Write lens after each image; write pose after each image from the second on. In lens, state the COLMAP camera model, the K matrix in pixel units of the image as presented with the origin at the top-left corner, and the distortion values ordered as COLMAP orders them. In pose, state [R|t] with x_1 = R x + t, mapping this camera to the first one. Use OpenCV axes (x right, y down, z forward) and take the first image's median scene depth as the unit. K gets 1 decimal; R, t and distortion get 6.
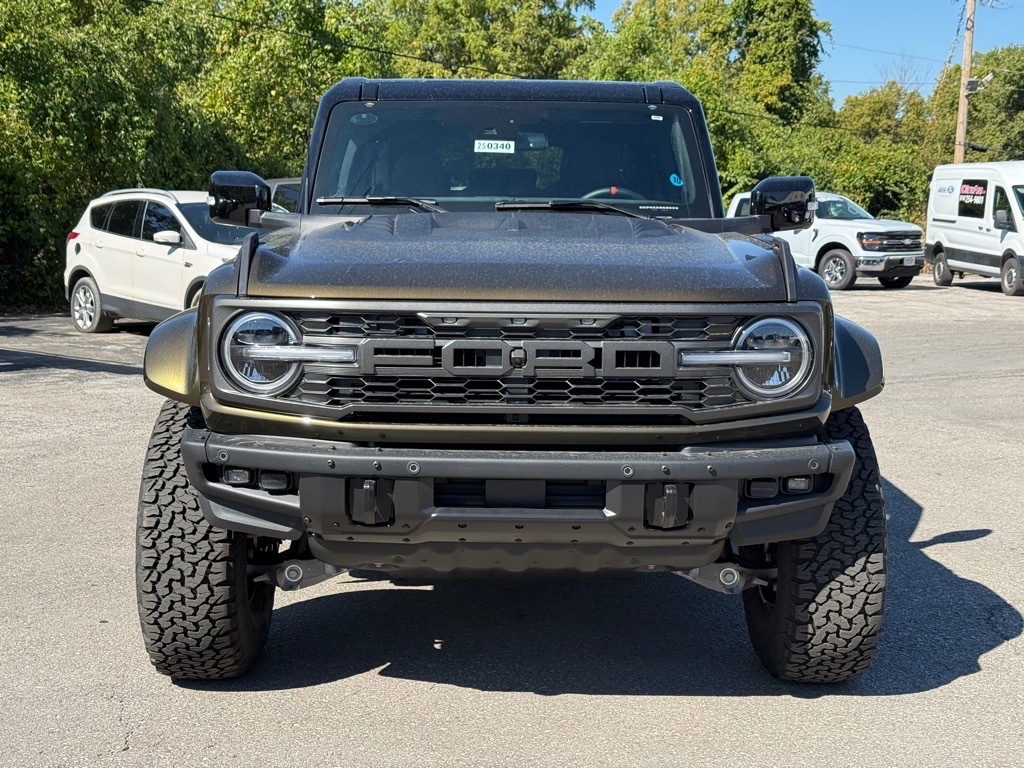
lens RADIAL K [[1396.8, 0, 512.3], [0, 1396.8, 411.0], [0, 0, 1]] dist [0.174510, -0.359445]
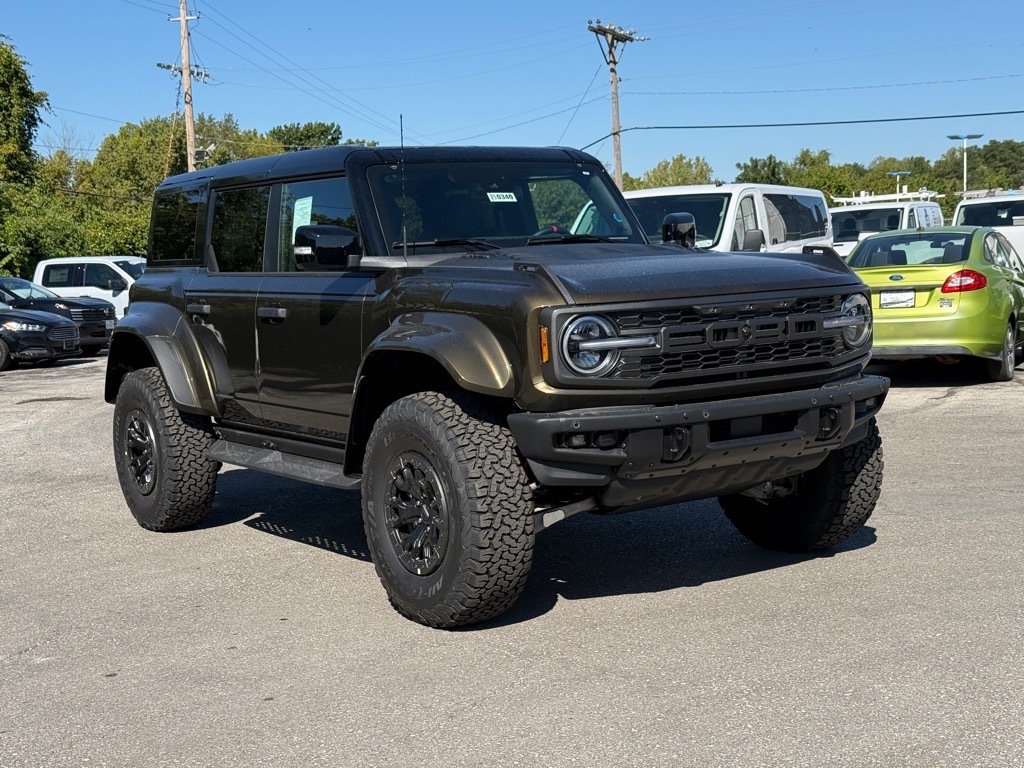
lens RADIAL K [[1396.8, 0, 512.3], [0, 1396.8, 411.0], [0, 0, 1]] dist [0.174510, -0.359445]
pose [[0.834179, -0.109778, 0.540457, -0.955675], [0.134952, 0.990827, -0.007037, 0.019638], [-0.534727, 0.078806, 0.841342, -0.083731]]
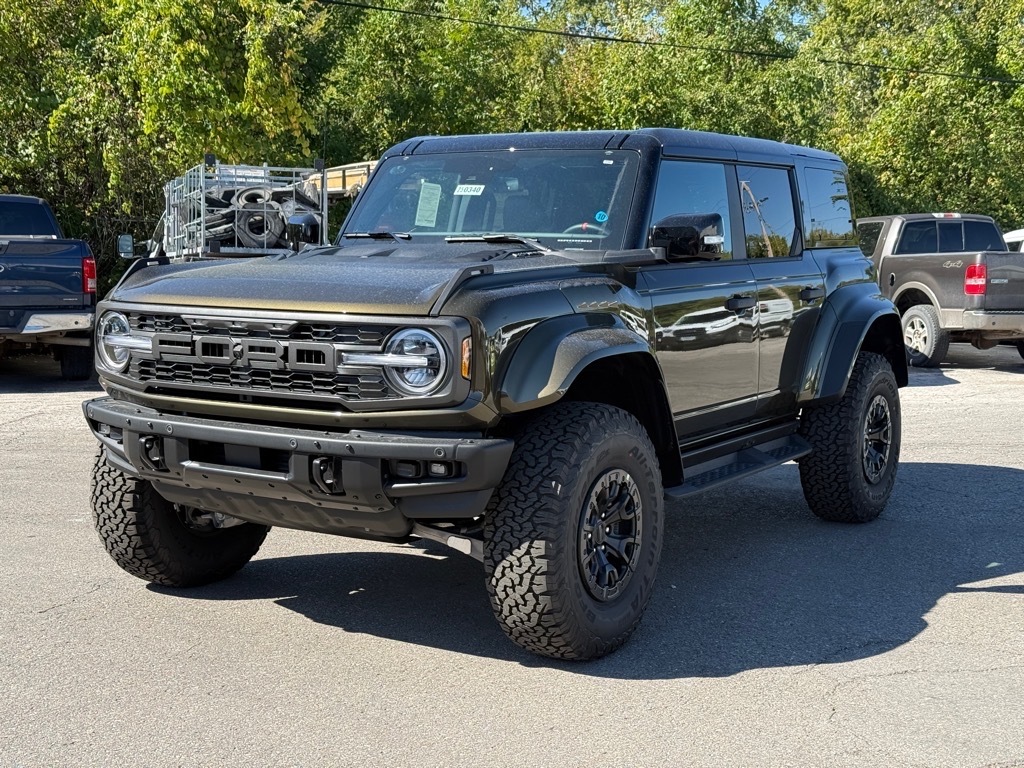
lens RADIAL K [[1396.8, 0, 512.3], [0, 1396.8, 411.0], [0, 0, 1]] dist [0.174510, -0.359445]
pose [[0.843130, 0.063963, -0.533892, 0.892515], [-0.079611, 0.996806, -0.006301, 0.005330], [0.531783, 0.047816, 0.845529, 0.024107]]
